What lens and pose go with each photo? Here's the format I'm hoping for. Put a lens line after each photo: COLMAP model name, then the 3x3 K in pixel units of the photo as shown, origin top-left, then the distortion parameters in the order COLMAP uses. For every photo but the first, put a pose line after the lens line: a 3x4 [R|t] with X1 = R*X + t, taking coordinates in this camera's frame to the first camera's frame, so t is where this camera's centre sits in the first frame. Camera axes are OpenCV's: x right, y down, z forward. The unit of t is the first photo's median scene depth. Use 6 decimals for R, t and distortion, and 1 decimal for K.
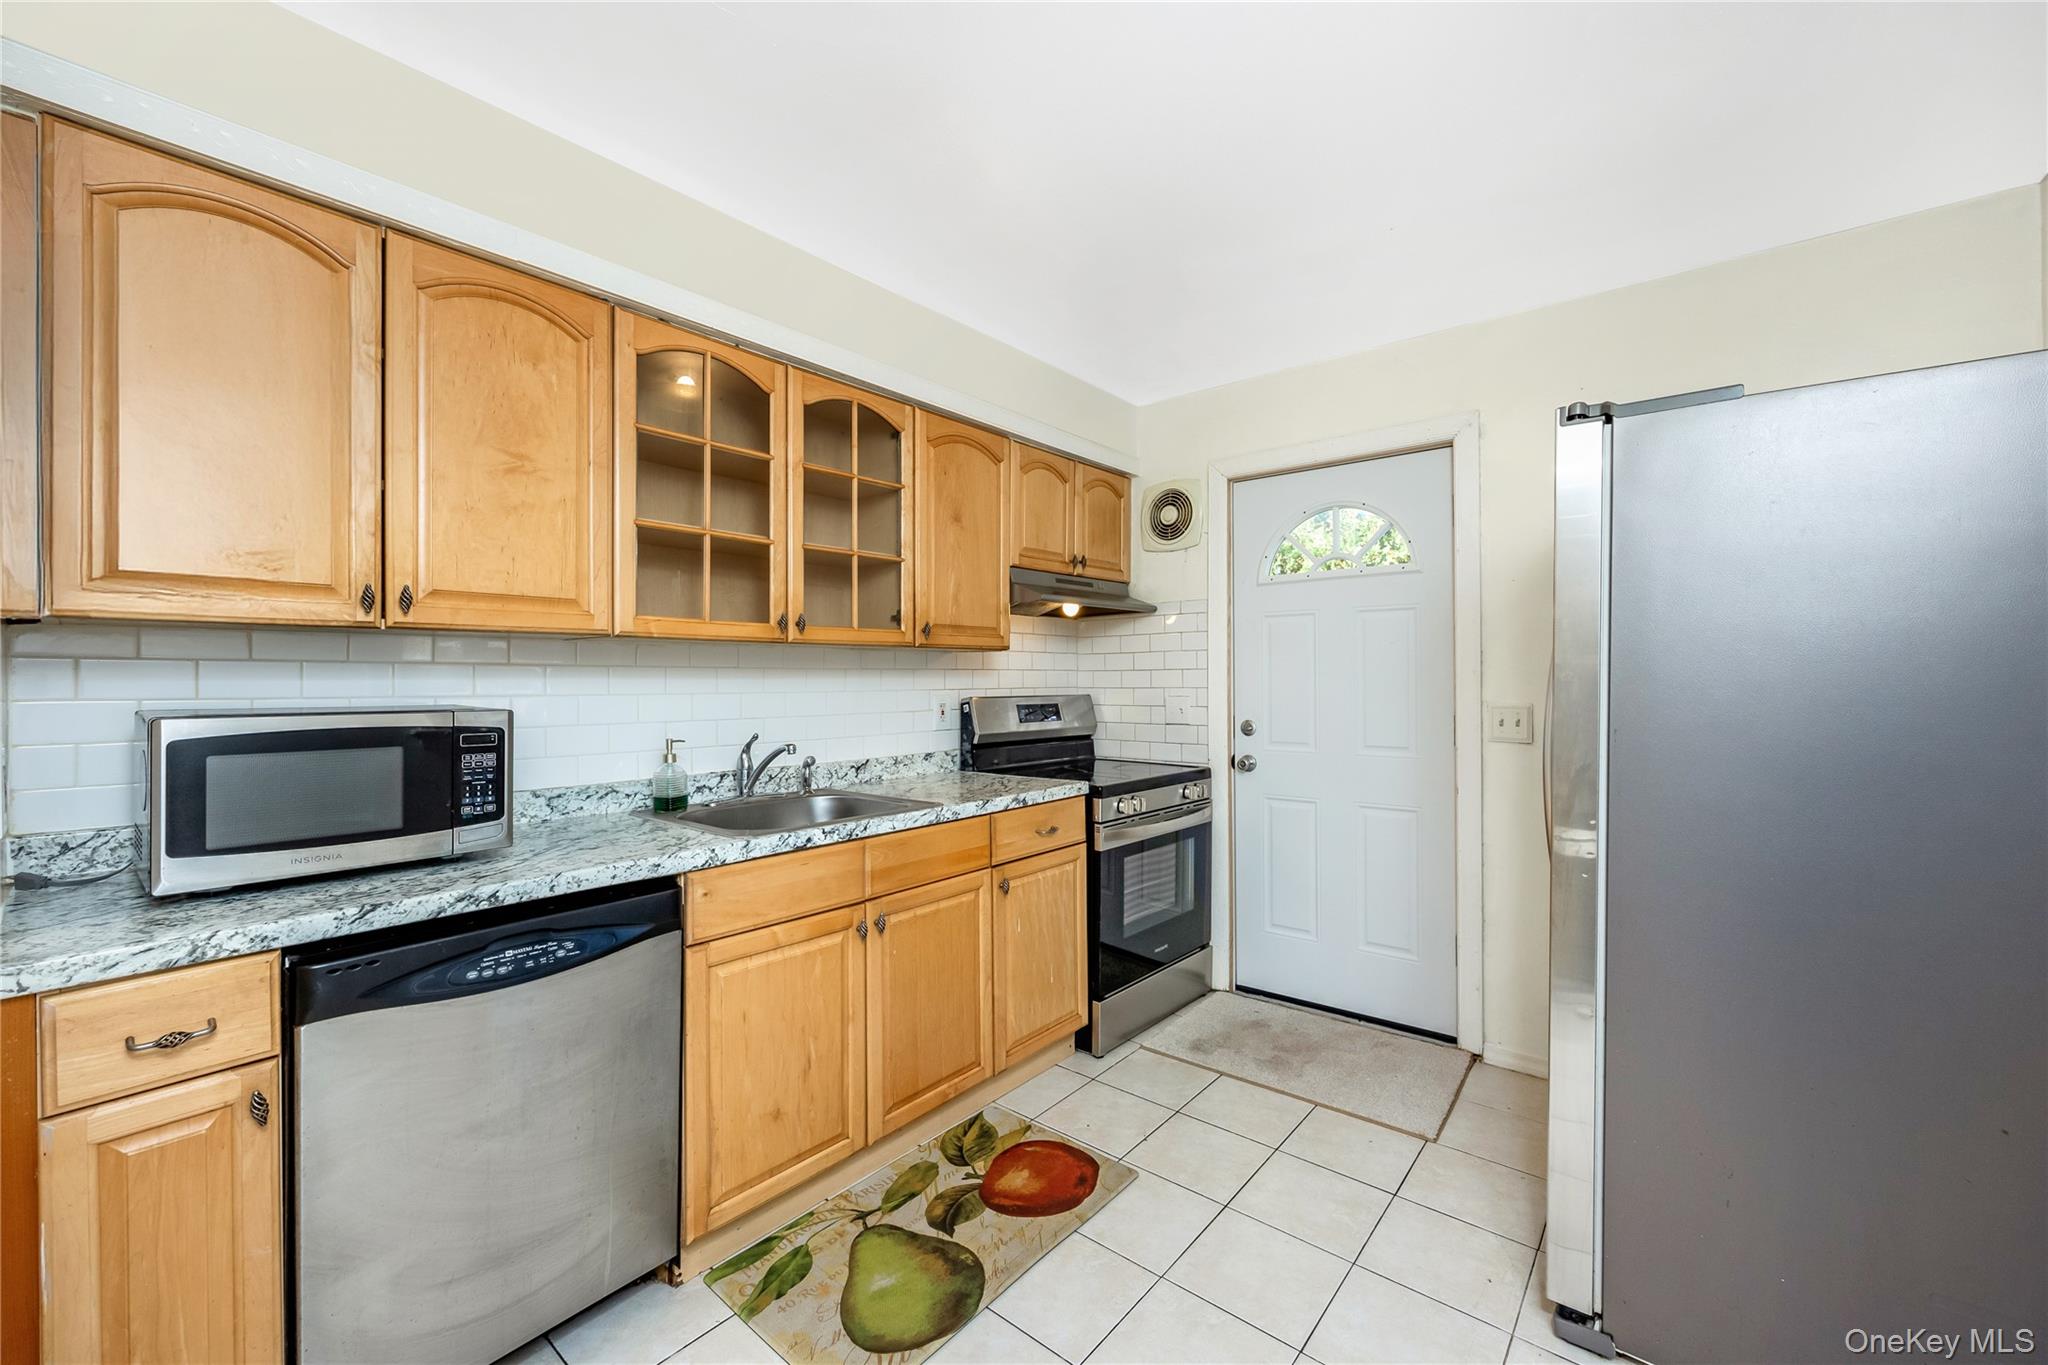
lens RADIAL K [[835.6, 0, 1030.9], [0, 835.6, 688.1], [0, 0, 1]] dist [0.000401, -0.000229]
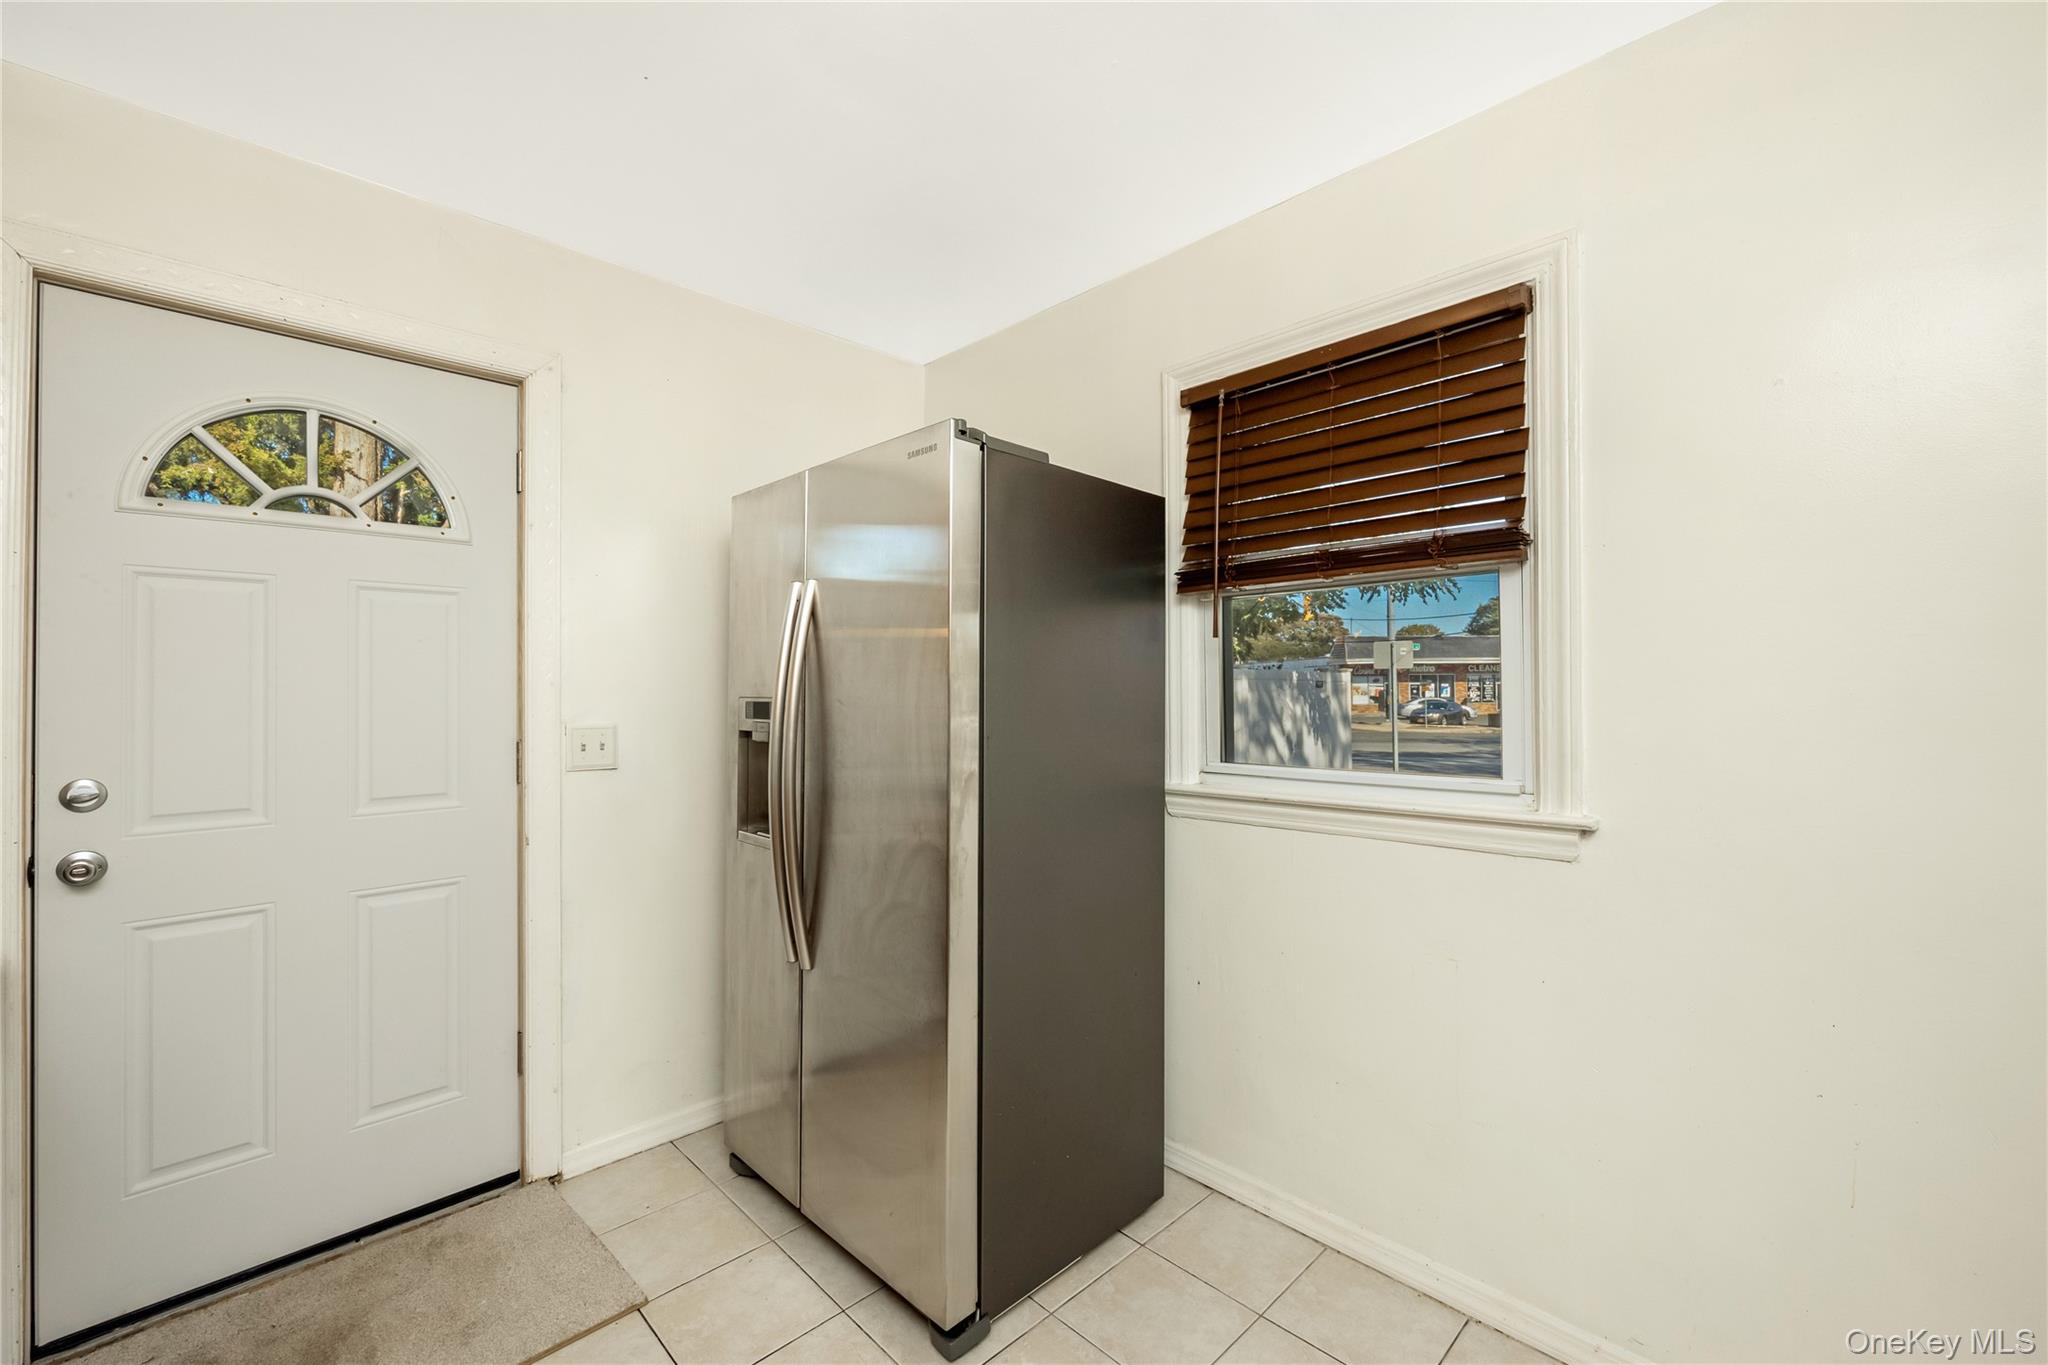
lens RADIAL K [[835.6, 0, 1030.9], [0, 835.6, 688.1], [0, 0, 1]] dist [0.000401, -0.000229]
pose [[0.098325, 0.003840, 0.995147, -0.195292], [0.017303, 0.999835, -0.005568, -0.004539], [-0.995004, 0.017766, 0.098242, 0.457509]]
